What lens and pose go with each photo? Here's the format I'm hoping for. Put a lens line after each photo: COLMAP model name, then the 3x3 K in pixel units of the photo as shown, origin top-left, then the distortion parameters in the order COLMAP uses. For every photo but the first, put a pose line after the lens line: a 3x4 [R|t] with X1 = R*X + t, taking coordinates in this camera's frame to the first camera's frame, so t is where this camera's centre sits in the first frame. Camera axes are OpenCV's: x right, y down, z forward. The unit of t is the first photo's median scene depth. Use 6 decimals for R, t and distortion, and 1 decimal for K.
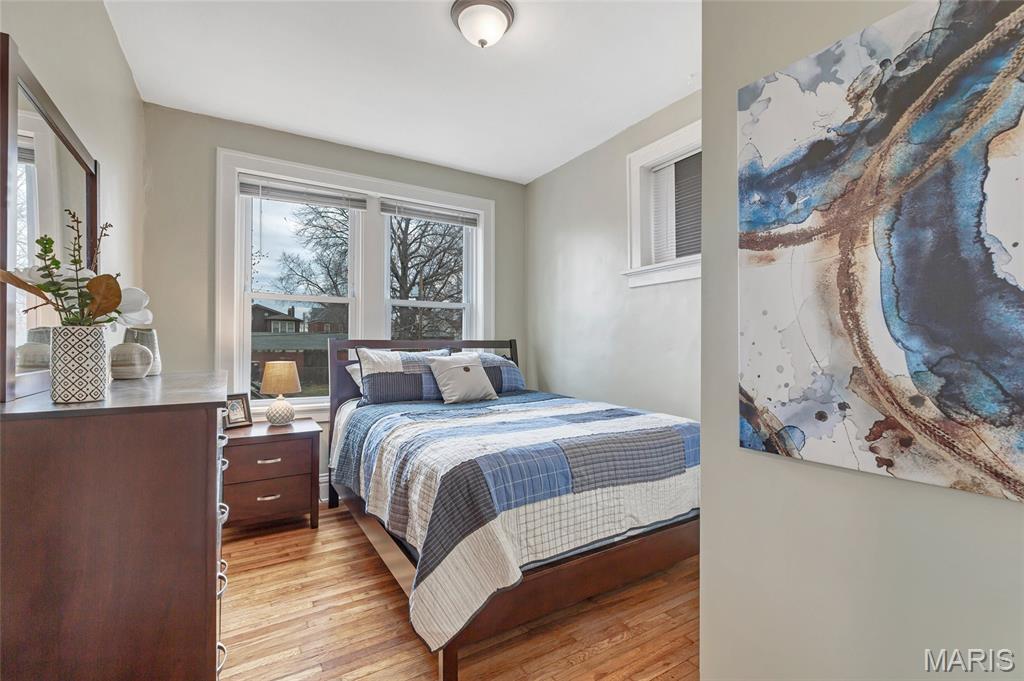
lens RADIAL K [[462.8, 0, 513.7], [0, 462.8, 338.8], [0, 0, 1]] dist [0.001364, -0.000692]
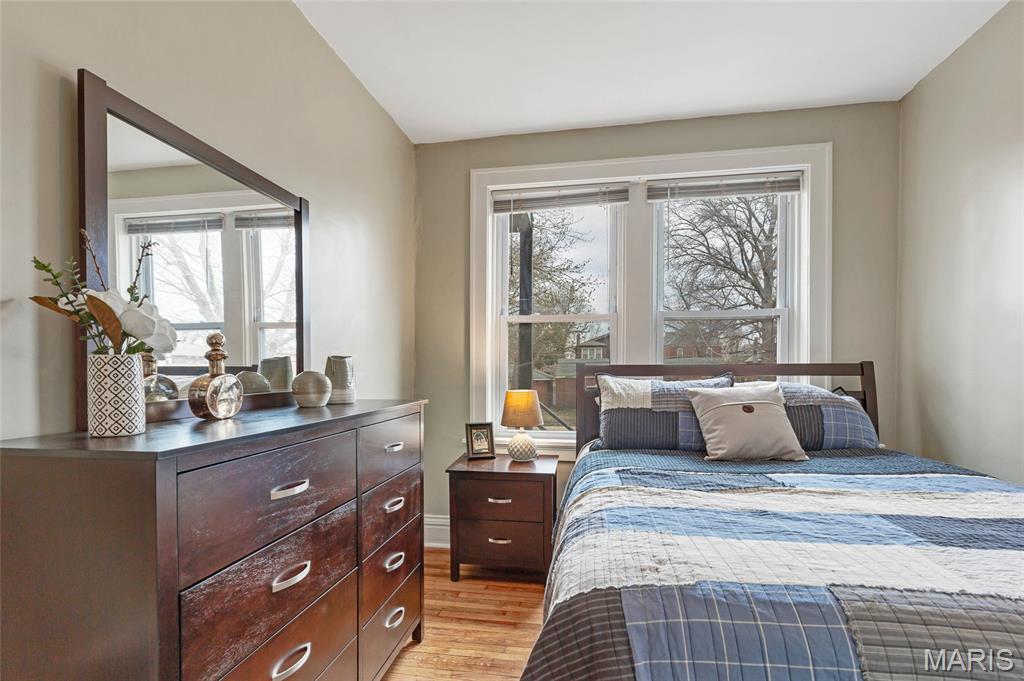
lens RADIAL K [[491.2, 0, 500.1], [0, 491.2, 373.9], [0, 0, 1]] dist [0.000876, -0.000670]
pose [[0.740500, 0.000465, -0.672056, 0.101880], [0.013327, 0.999793, 0.015375, 0.002319], [0.671924, -0.020341, 0.740341, 0.264519]]
